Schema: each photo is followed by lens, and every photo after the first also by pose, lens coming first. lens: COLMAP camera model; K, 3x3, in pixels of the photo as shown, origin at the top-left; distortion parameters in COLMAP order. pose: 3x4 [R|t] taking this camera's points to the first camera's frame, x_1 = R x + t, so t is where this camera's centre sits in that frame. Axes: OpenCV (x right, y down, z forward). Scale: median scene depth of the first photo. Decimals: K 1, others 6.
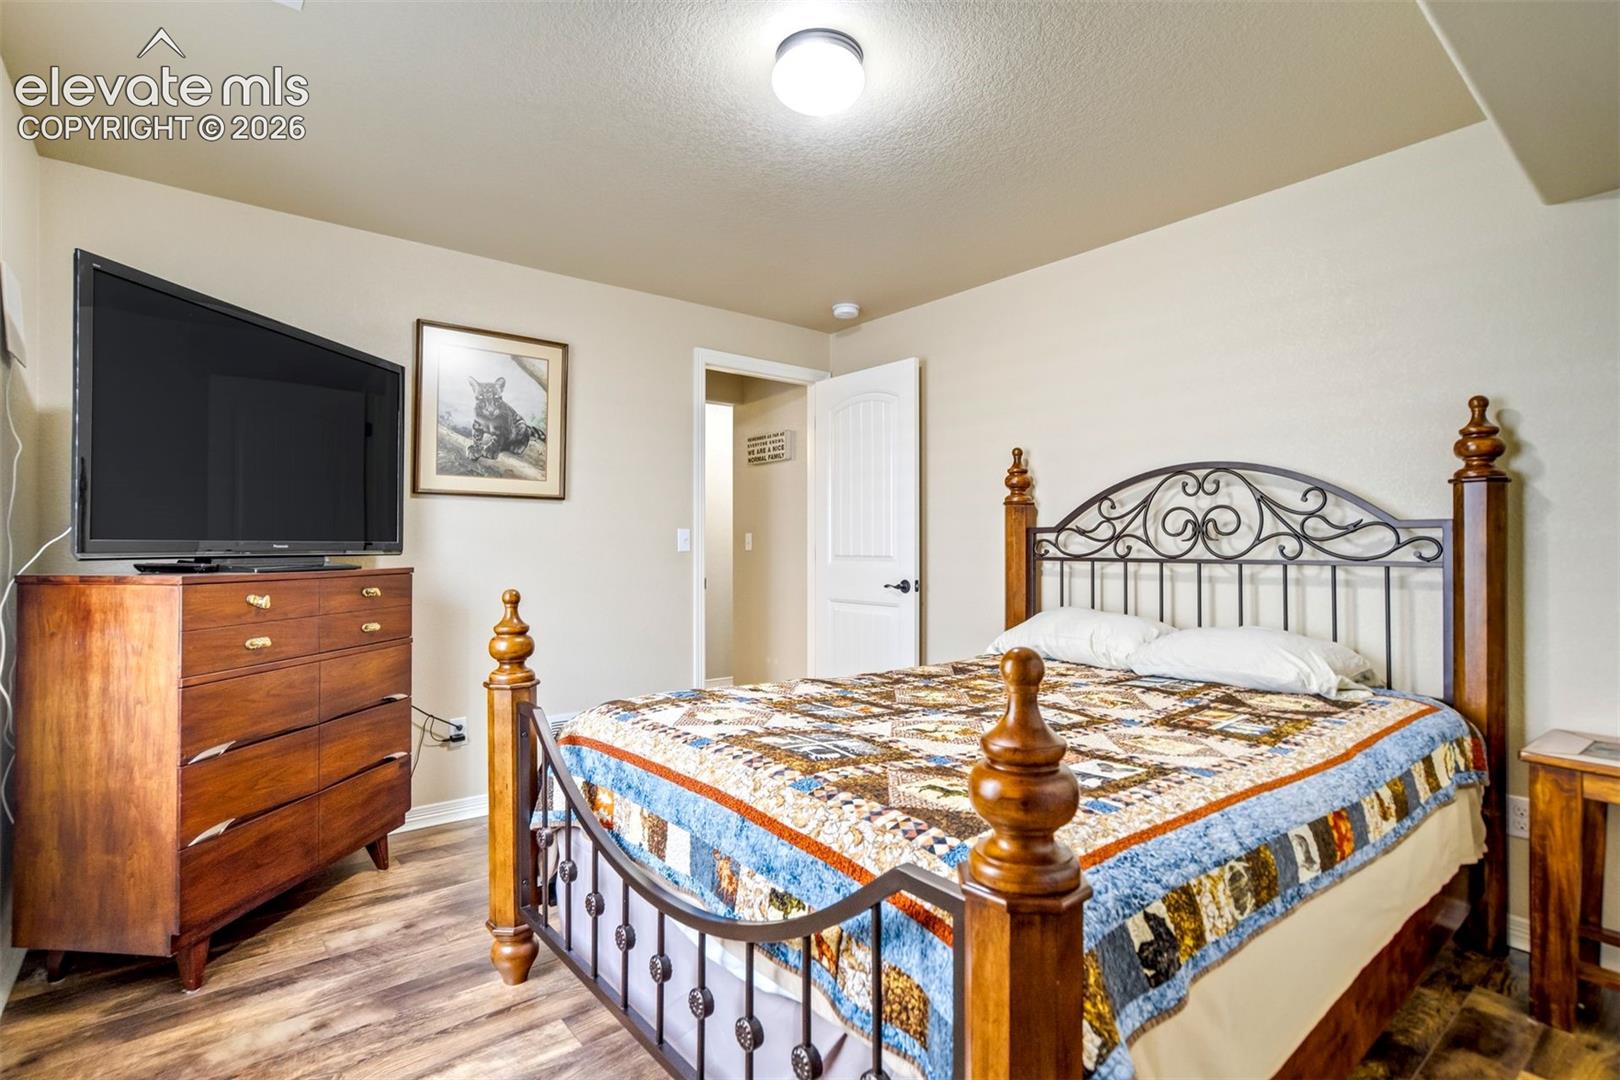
lens RADIAL K [[760.1, 0, 825.5], [0, 760.1, 540.6], [0, 0, 1]] dist [-0.038880, 0.021380]
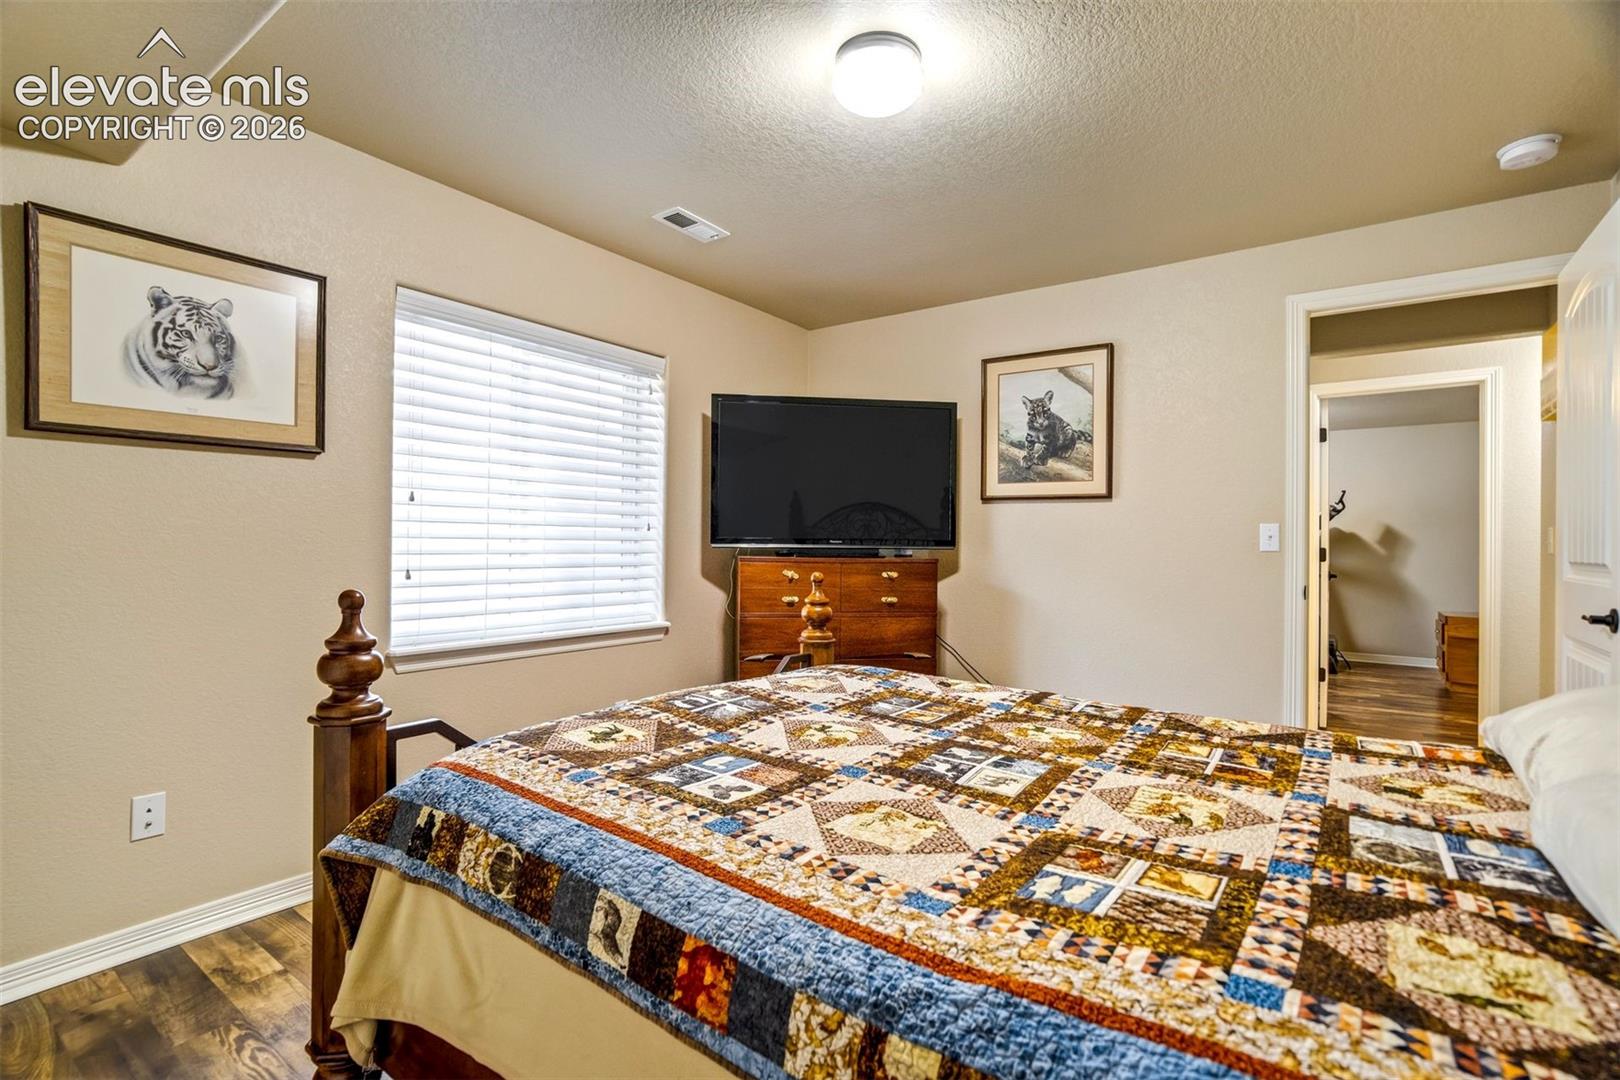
lens RADIAL K [[760.1, 0, 822.6], [0, 760.1, 542.5], [0, 0, 1]] dist [-0.038880, 0.021380]
pose [[0.273422, 0.001559, -0.961893, 0.575025], [-0.001149, 0.999999, 0.001294, 0.005466], [0.961894, 0.000751, 0.273423, 0.395051]]
